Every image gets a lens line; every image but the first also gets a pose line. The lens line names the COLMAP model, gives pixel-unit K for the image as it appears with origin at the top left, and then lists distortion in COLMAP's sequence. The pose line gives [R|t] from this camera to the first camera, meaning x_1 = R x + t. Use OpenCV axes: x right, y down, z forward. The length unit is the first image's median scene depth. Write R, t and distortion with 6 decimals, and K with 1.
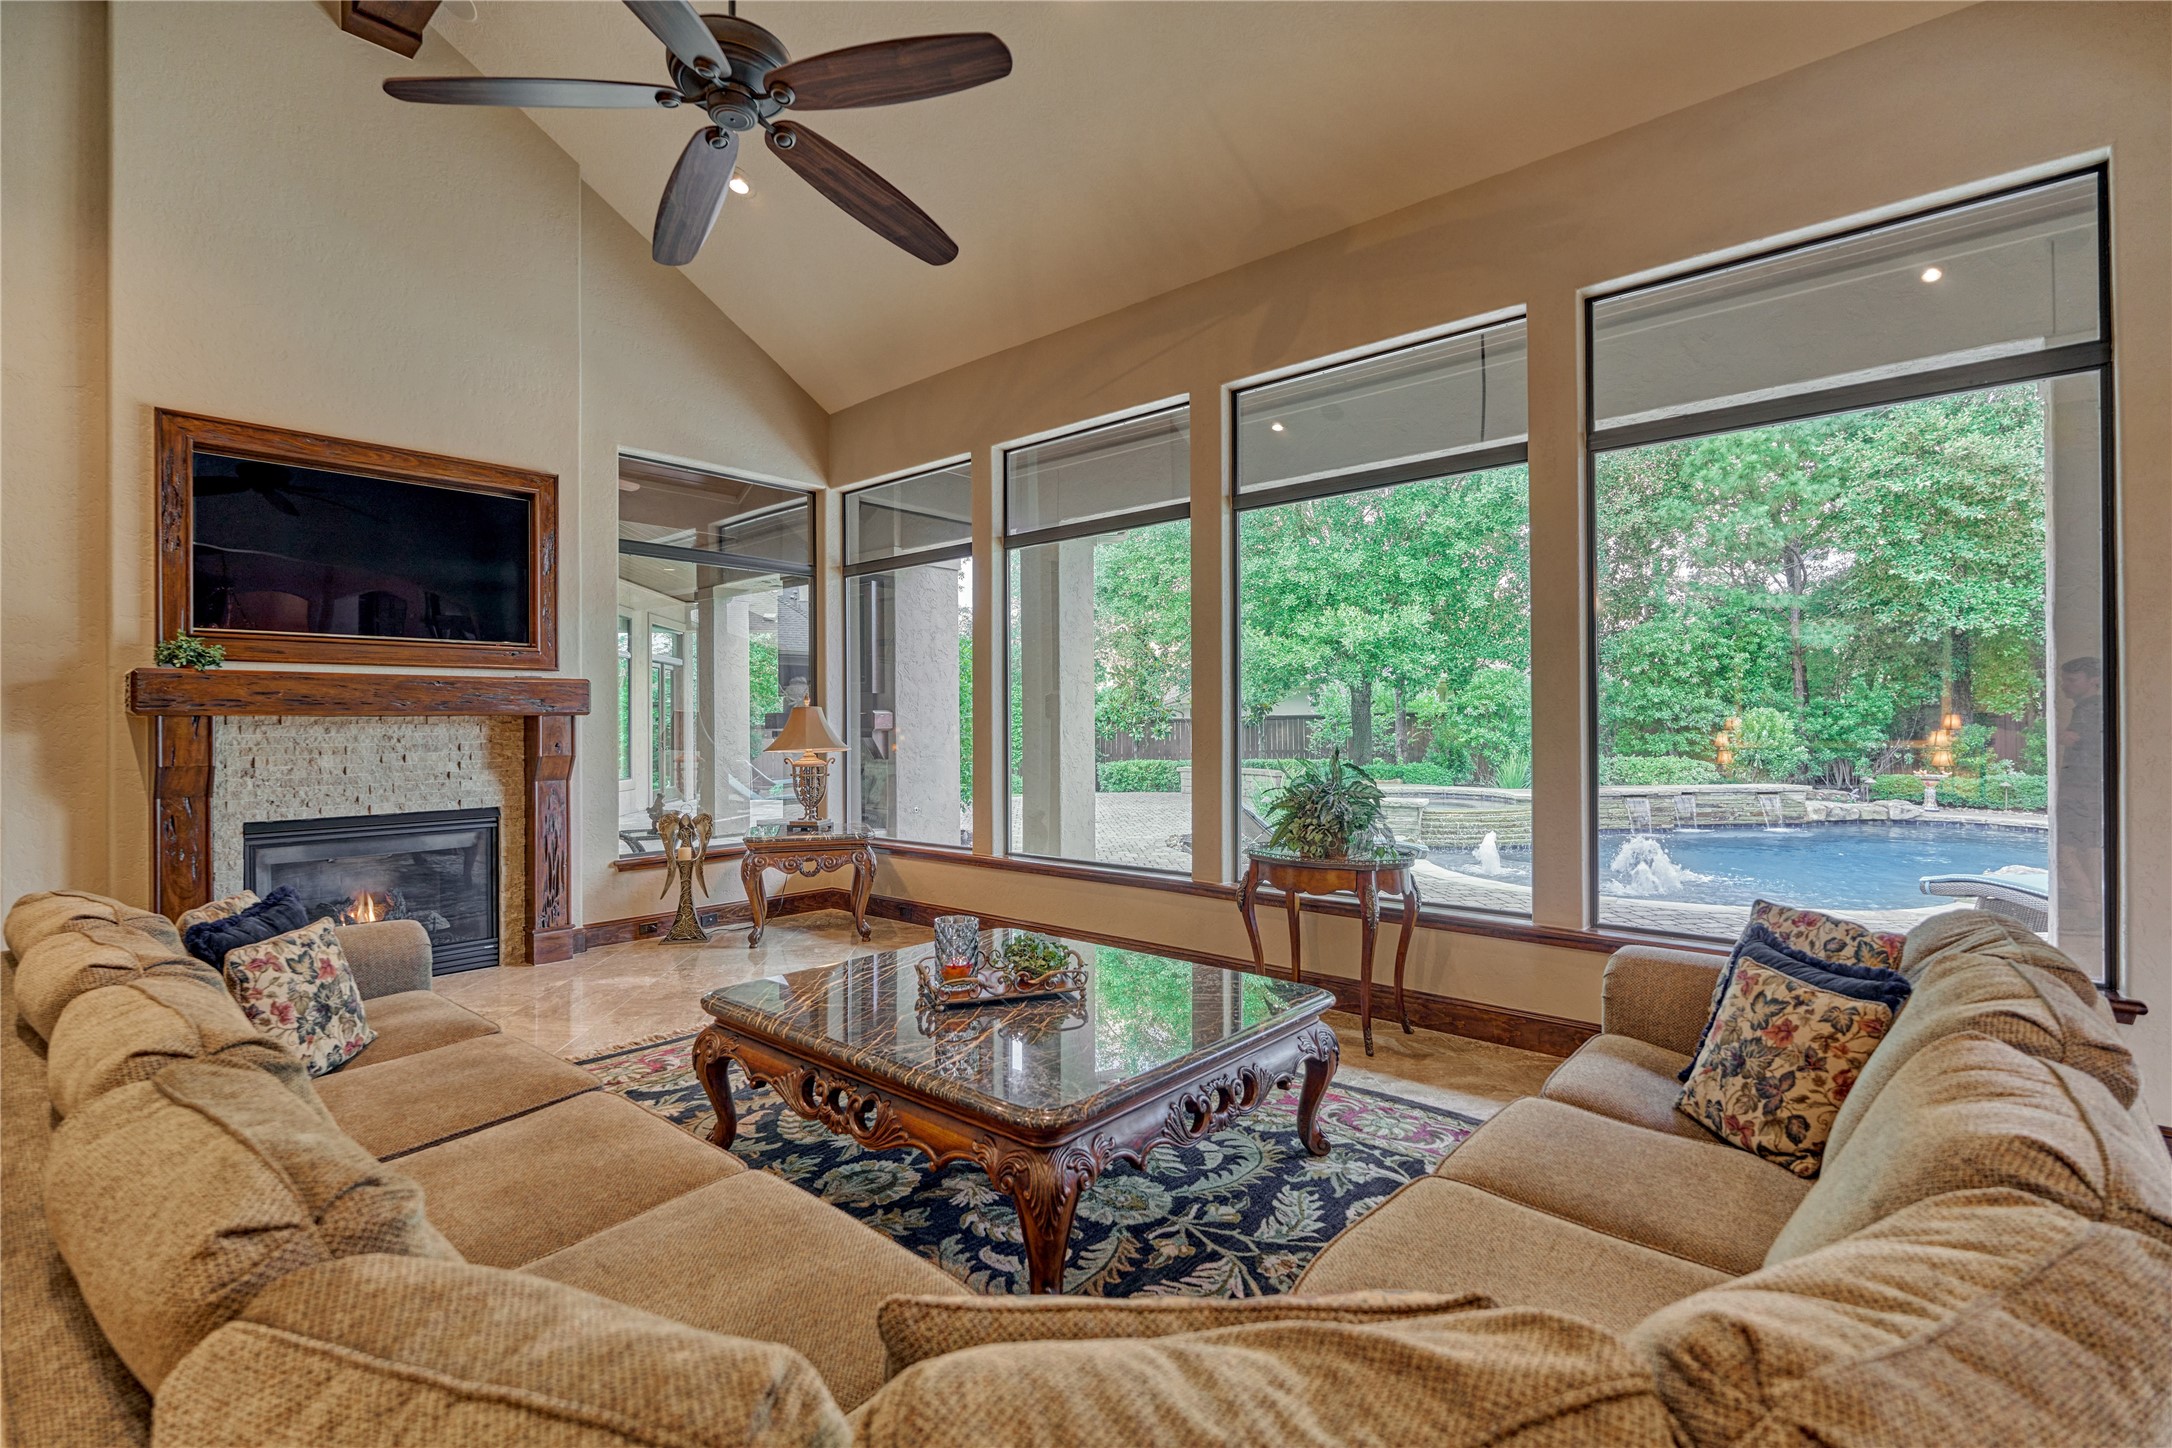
lens RADIAL K [[993.1, 0, 1091.6], [0, 993.1, 719.2], [0, 0, 1]] dist [-0.008039, -0.000390]
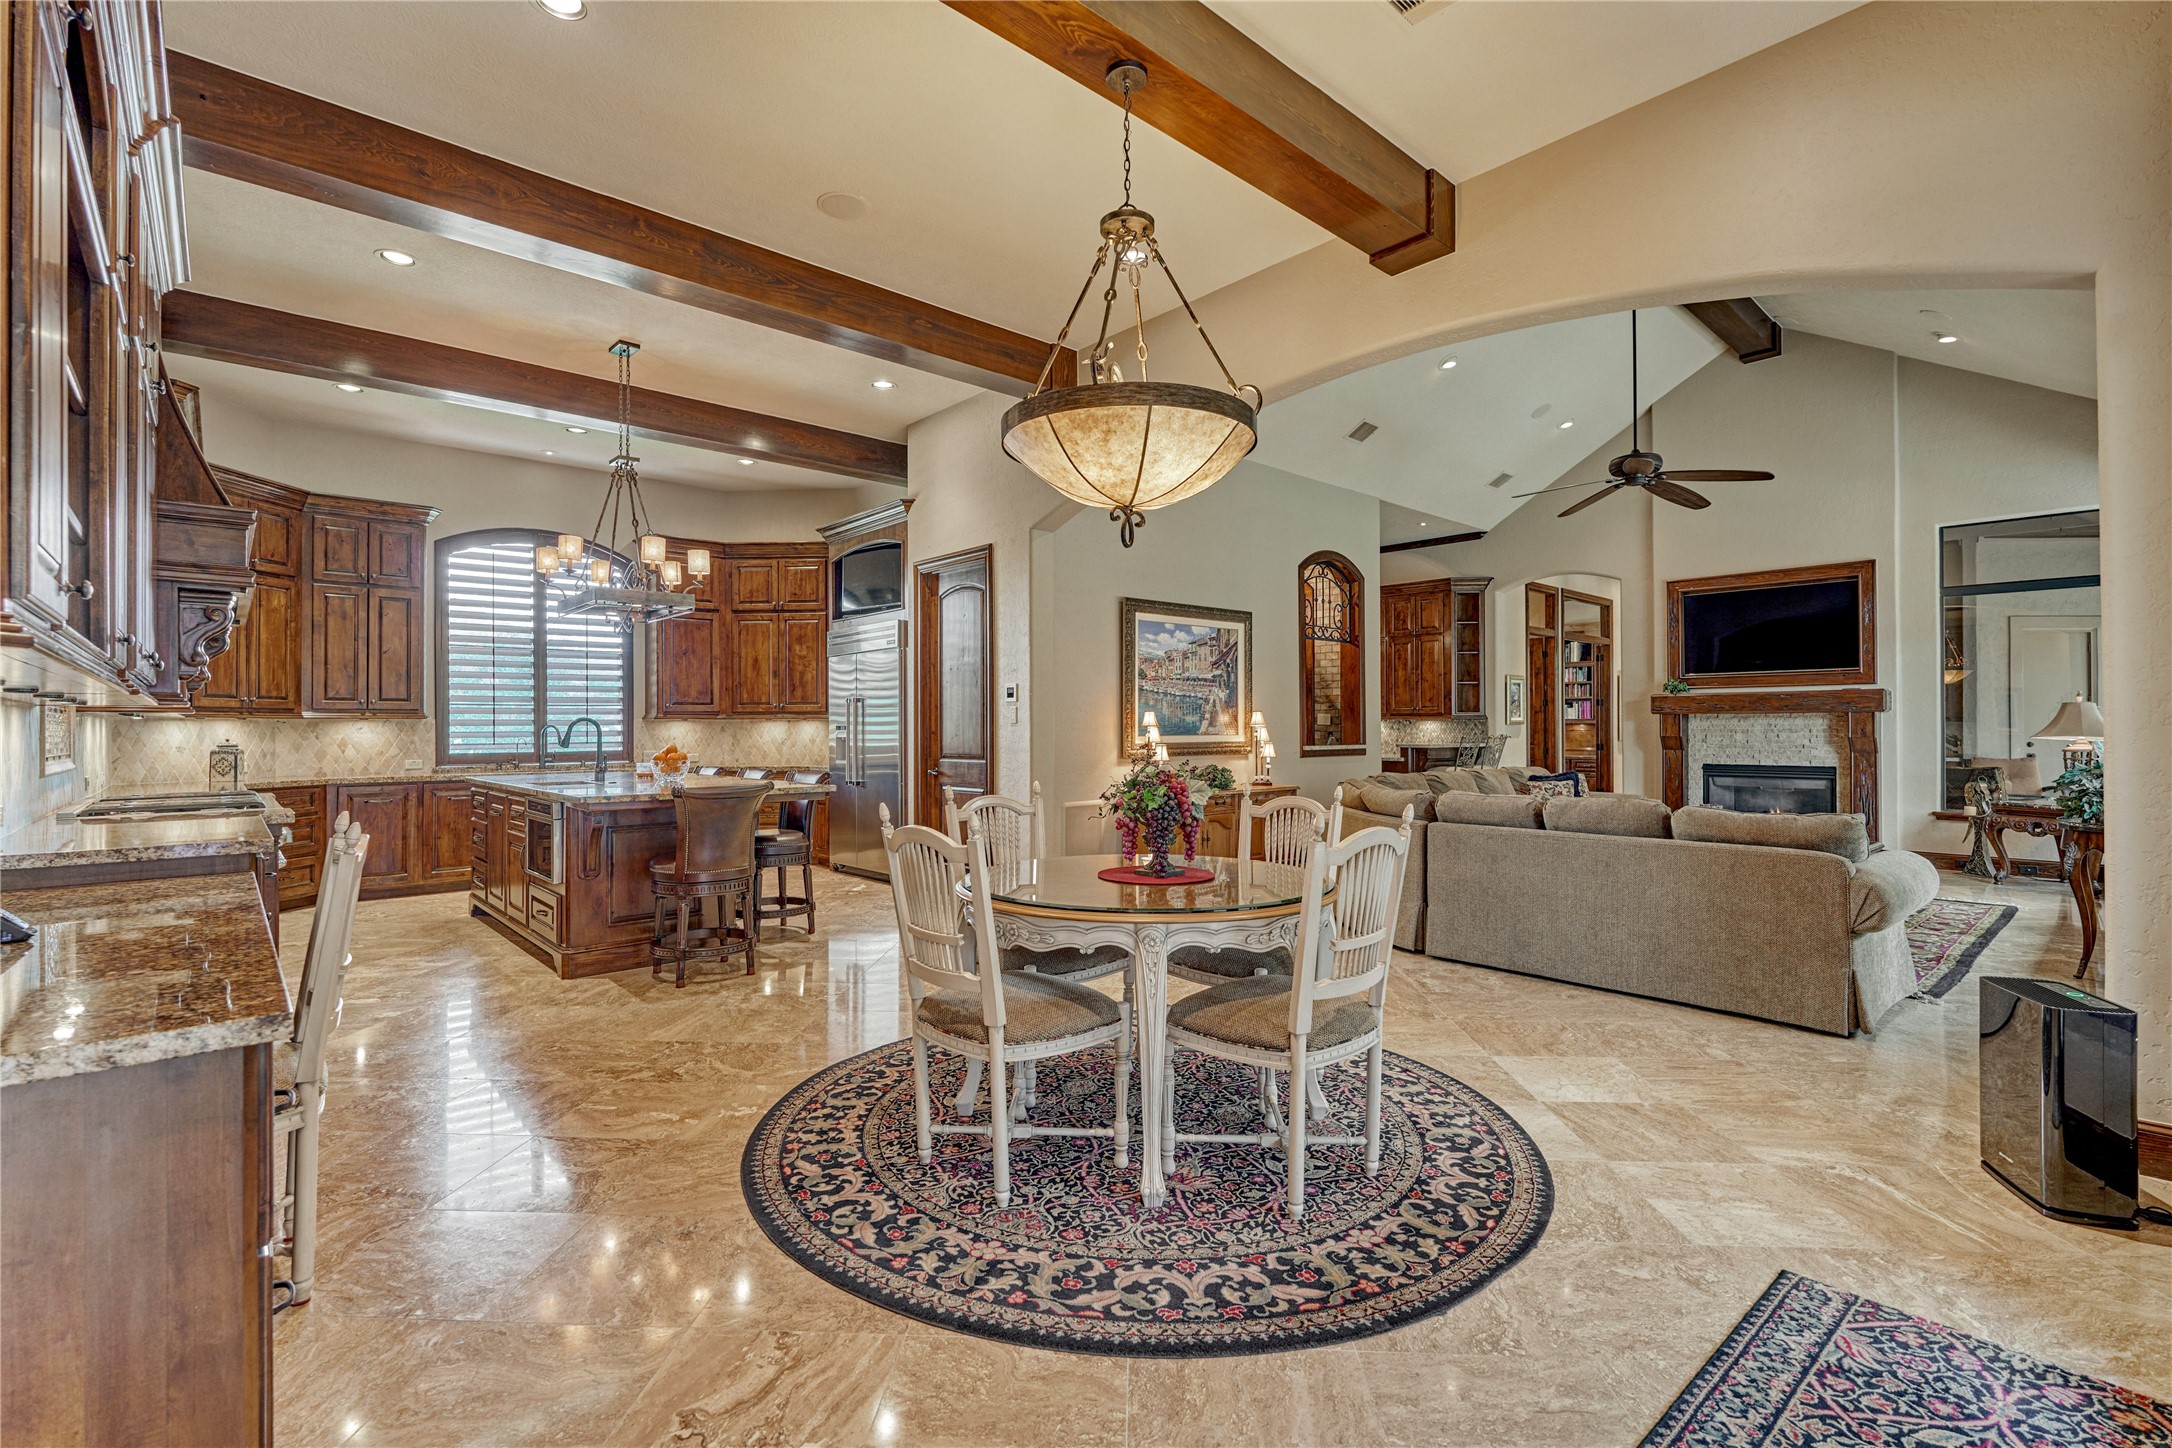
lens RADIAL K [[965.1, 0, 1076.6], [0, 965.1, 719.4], [0, 0, 1]] dist [-0.006881, 0.000574]
pose [[-0.119054, -0.000554, -0.992888, 1.195072], [0.004942, 0.999987, -0.001151, 0.003521], [0.992875, -0.005044, -0.119050, -0.089252]]
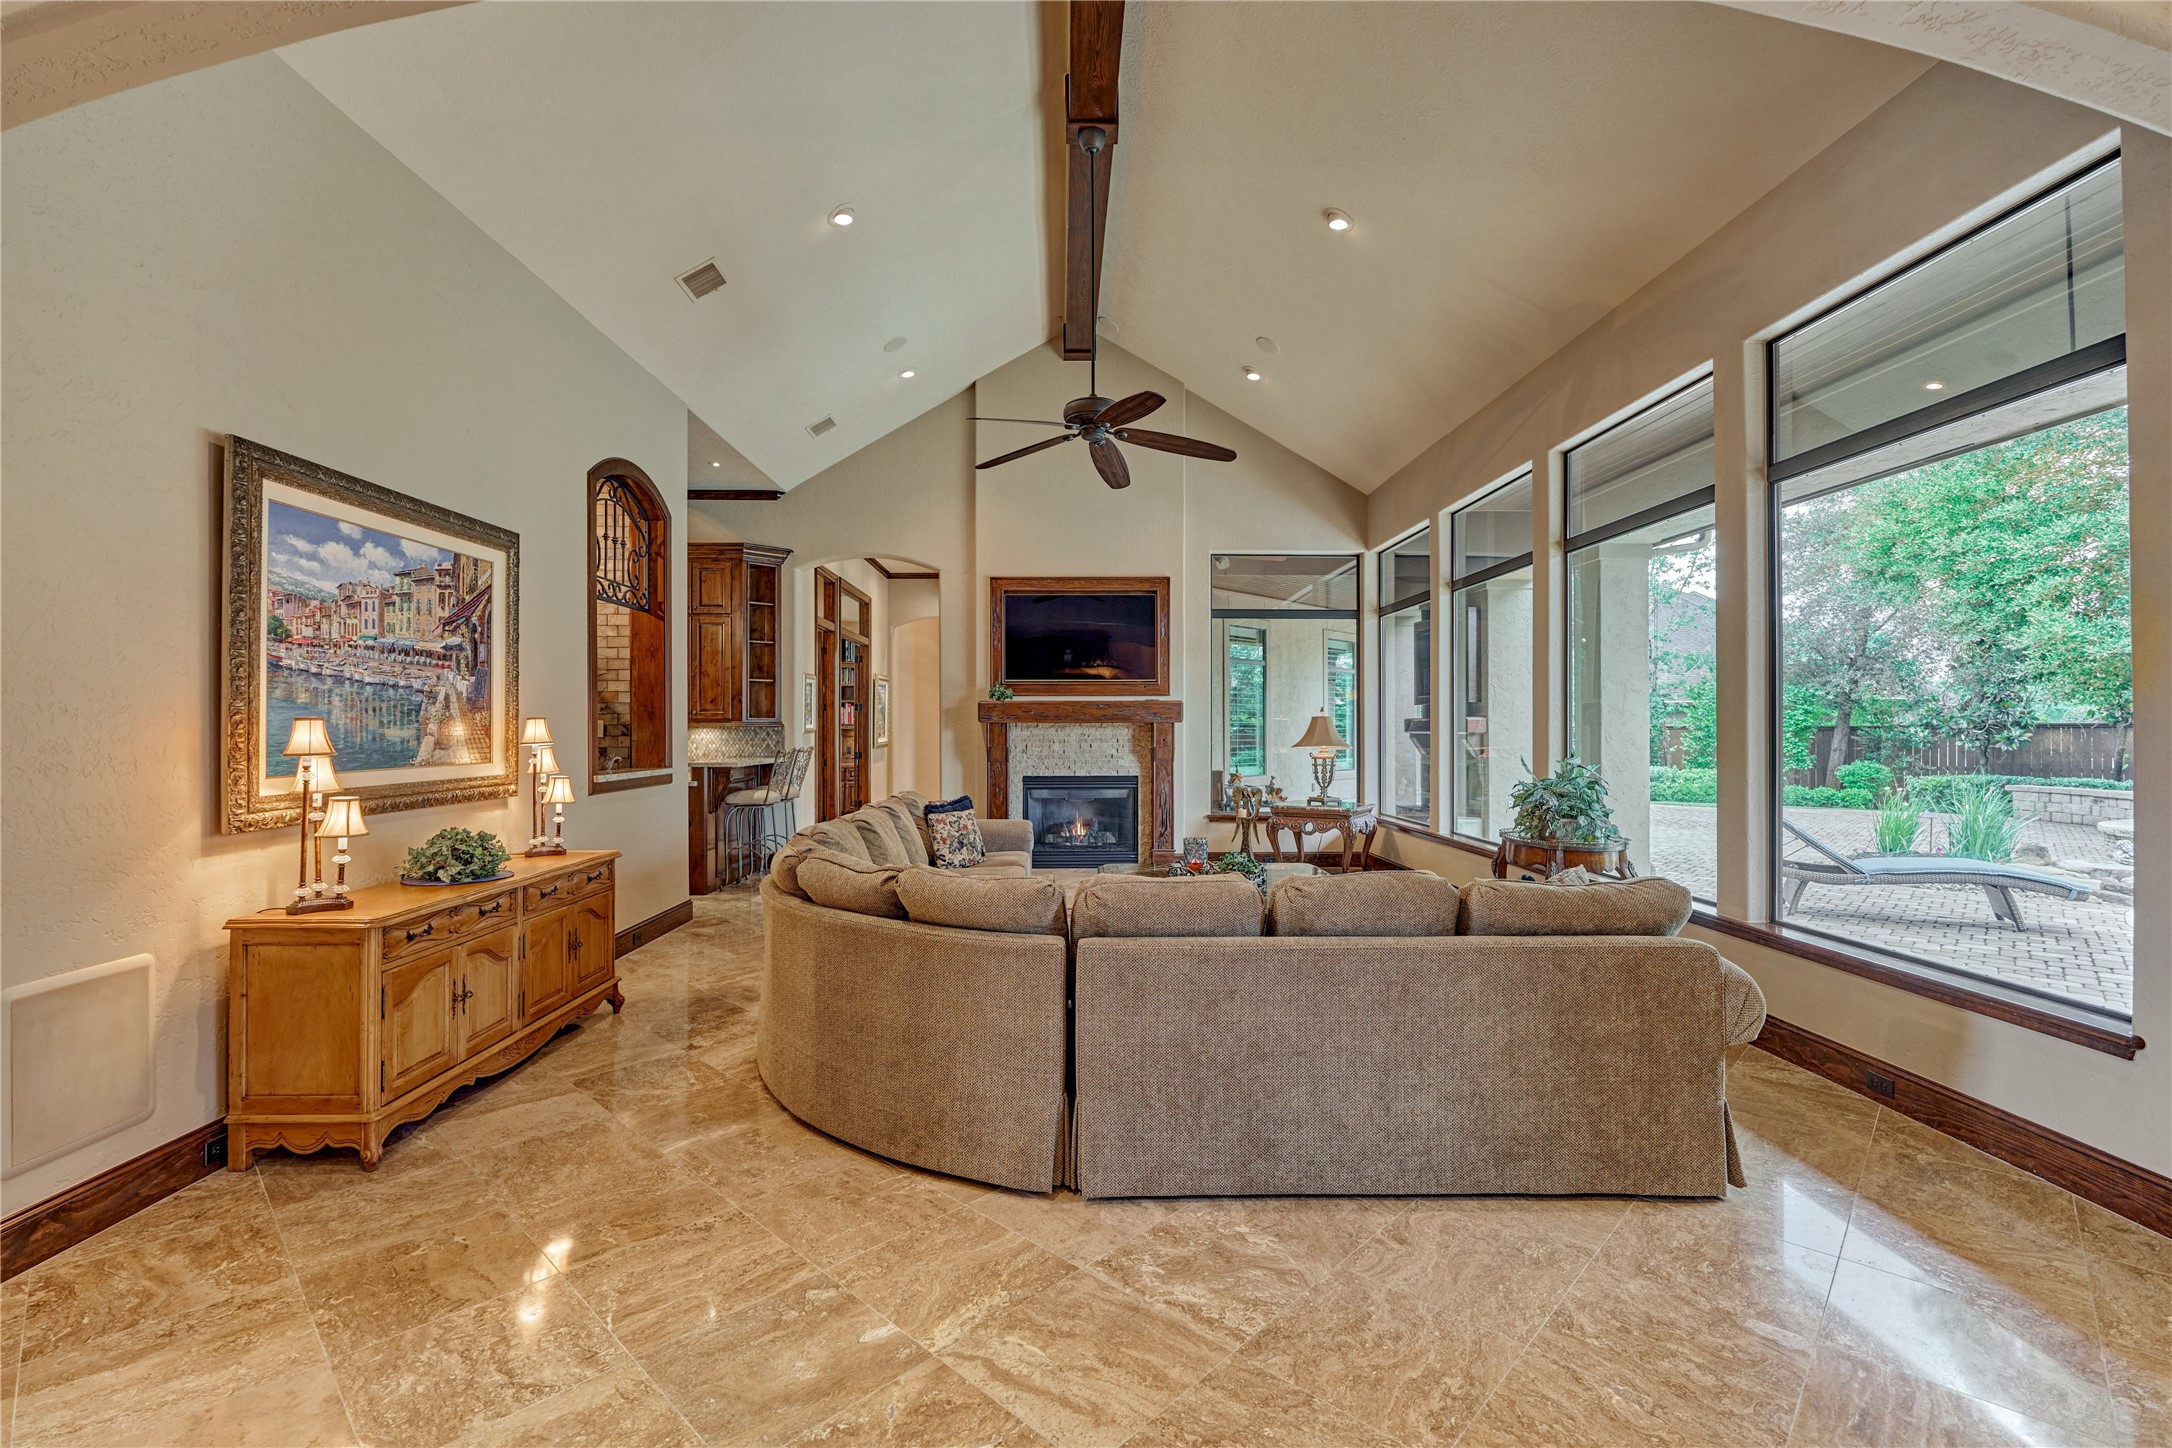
lens RADIAL K [[965.1, 0, 1101.8], [0, 965.1, 719.5], [0, 0, 1]] dist [-0.006881, 0.000574]
pose [[0.679558, 0.001320, -0.733621, 0.595630], [-0.002076, 0.999998, -0.000124, -0.008855], [0.733619, 0.001607, 0.679559, -0.186607]]
